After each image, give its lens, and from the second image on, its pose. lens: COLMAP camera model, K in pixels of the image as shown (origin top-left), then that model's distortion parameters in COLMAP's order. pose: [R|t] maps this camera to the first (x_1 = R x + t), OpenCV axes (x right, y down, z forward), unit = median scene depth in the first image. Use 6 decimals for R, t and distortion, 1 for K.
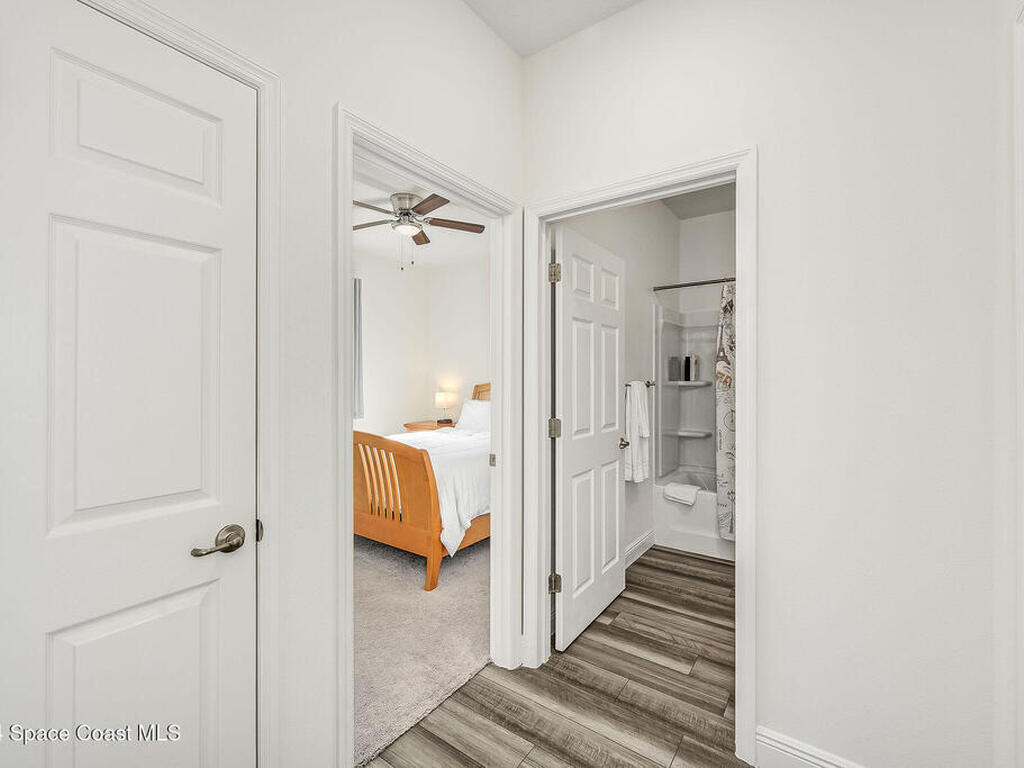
lens RADIAL K [[453.1, 0, 507.7], [0, 453.1, 383.3], [0, 0, 1]] dist [-0.000449, 0.000068]
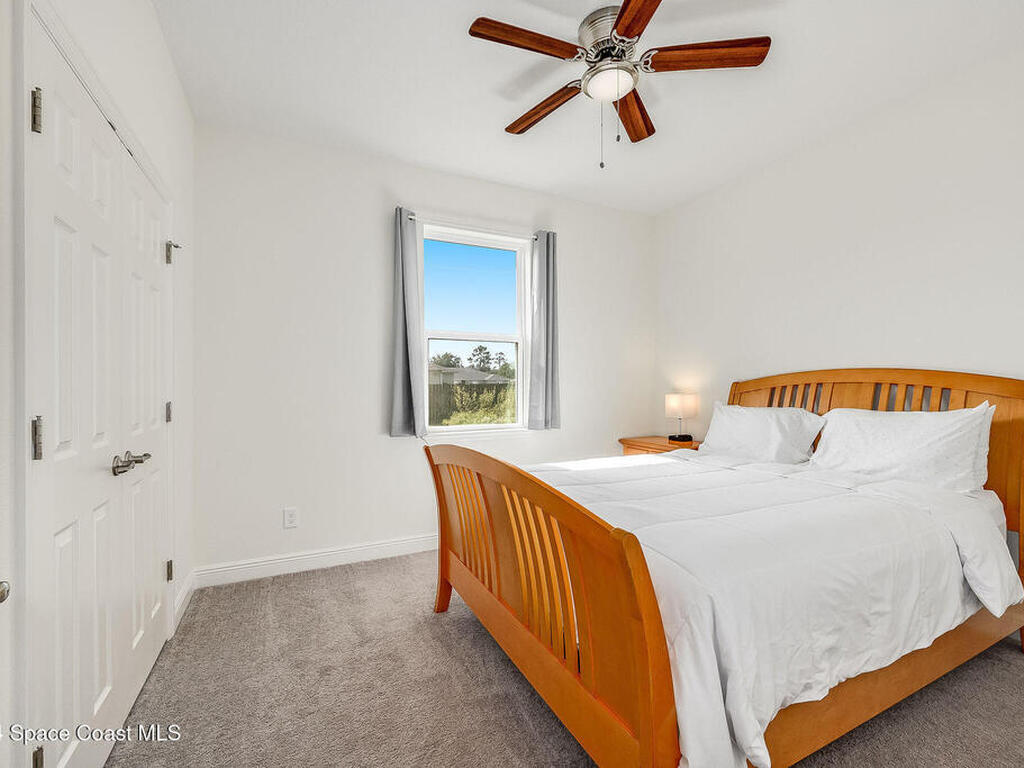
lens RADIAL K [[453.1, 0, 507.7], [0, 453.1, 383.3], [0, 0, 1]] dist [-0.000449, 0.000068]
pose [[0.879033, -0.004368, -0.476741, -0.053892], [-0.003657, 0.999867, -0.015905, 0.019152], [0.476747, 0.015725, 0.878900, 0.355615]]
